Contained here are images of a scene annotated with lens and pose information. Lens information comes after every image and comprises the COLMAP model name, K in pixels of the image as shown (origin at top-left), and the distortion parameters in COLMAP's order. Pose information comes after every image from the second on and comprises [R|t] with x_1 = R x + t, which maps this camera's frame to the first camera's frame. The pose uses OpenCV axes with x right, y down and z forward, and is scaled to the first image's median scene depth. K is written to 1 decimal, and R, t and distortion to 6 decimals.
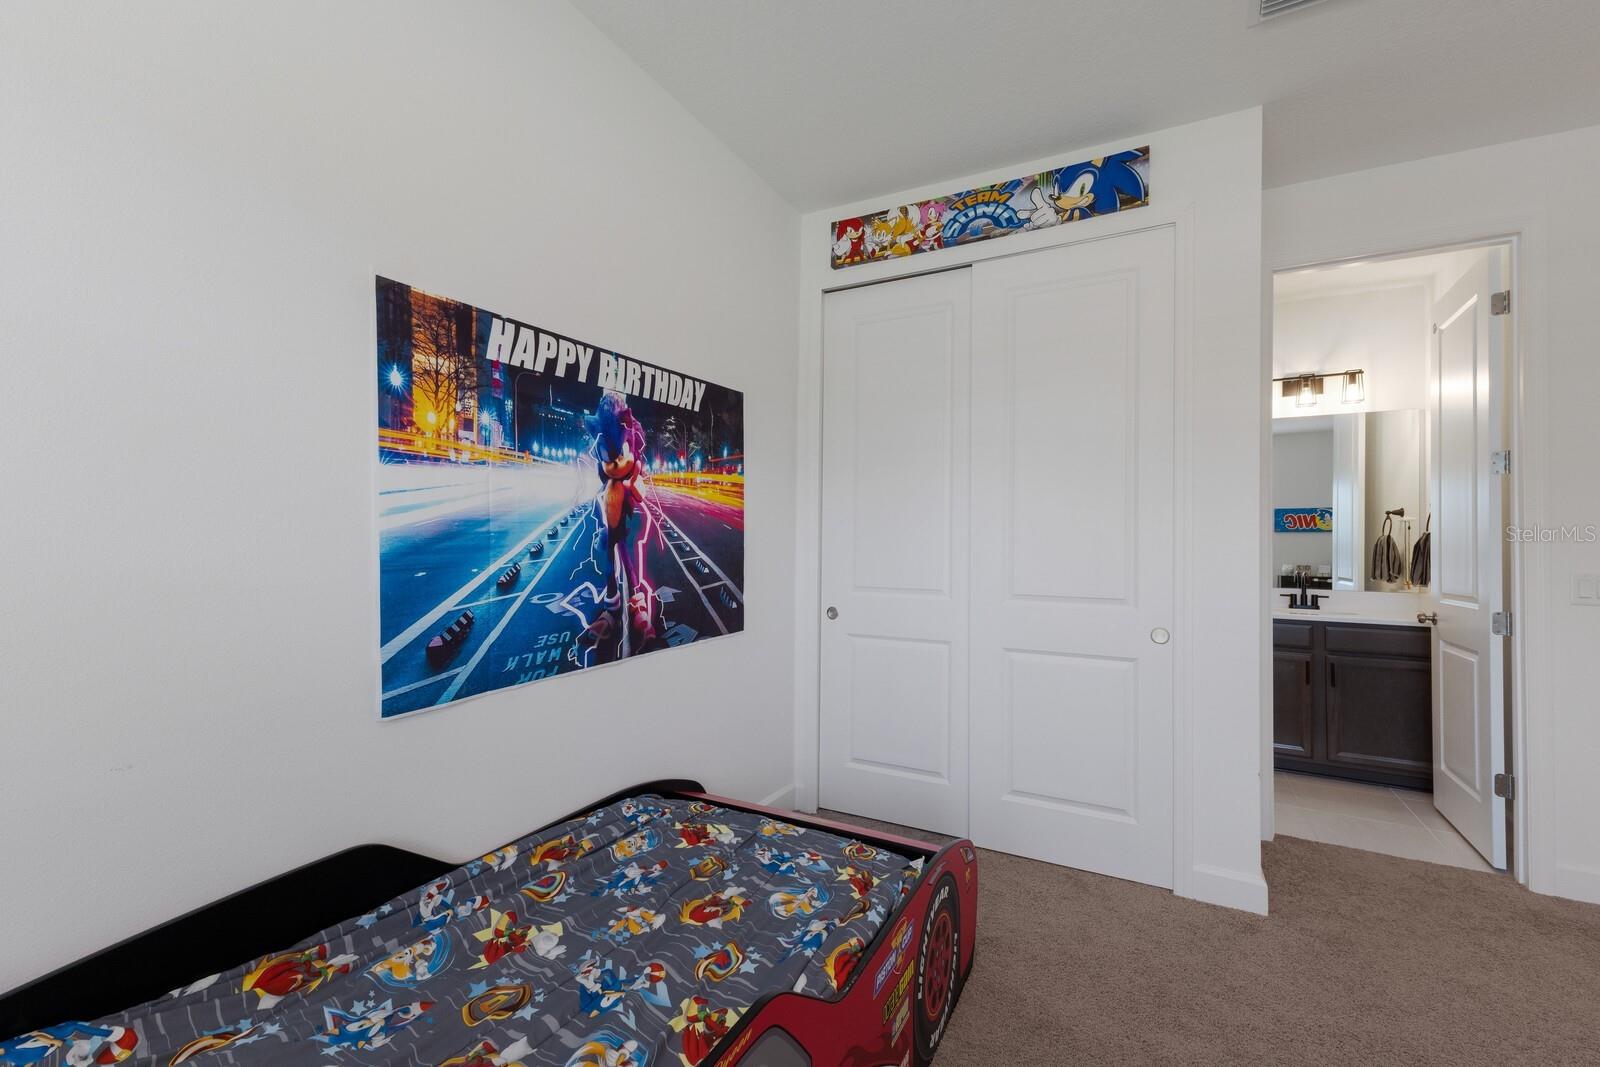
lens RADIAL K [[689.5, 0, 793.3], [0, 689.5, 528.8], [0, 0, 1]] dist [0.001240, -0.000117]
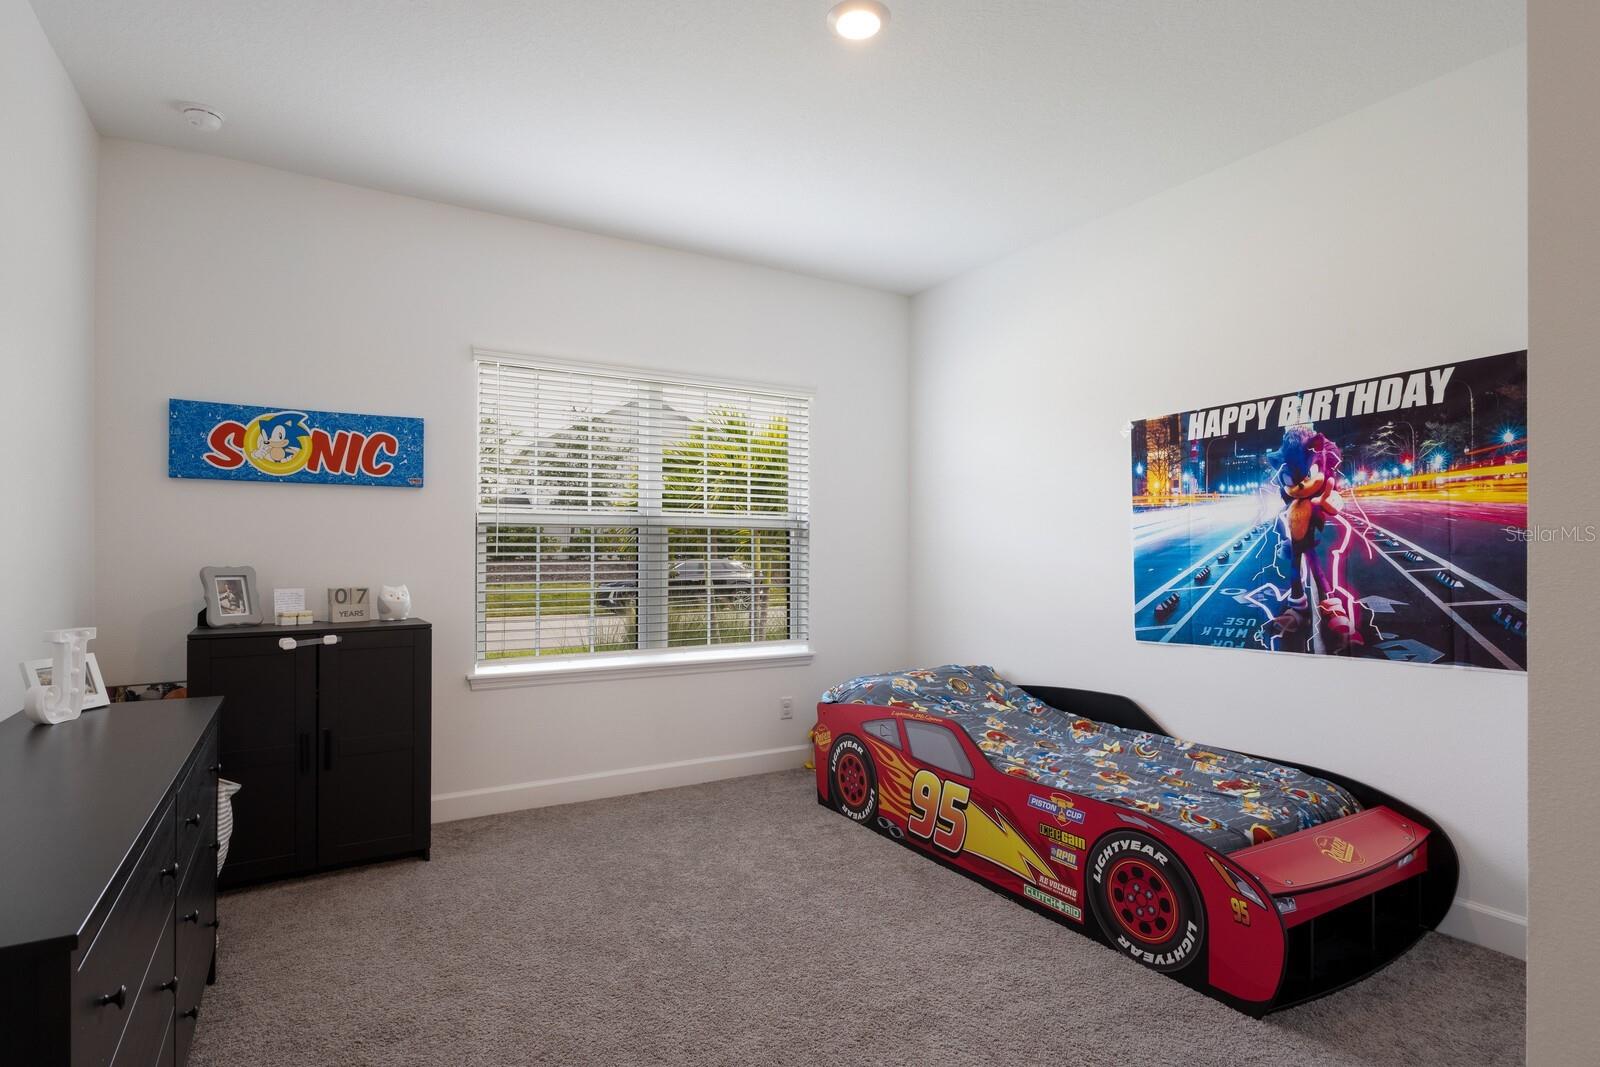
lens RADIAL K [[822.1, 0, 801.1], [0, 822.1, 554.5], [0, 0, 1]] dist [-0.000235, -0.000081]
pose [[-0.512216, -0.012073, -0.858772, 1.443814], [0.006723, 0.999814, -0.018066, 0.044963], [0.858830, -0.015027, -0.512040, 1.024175]]
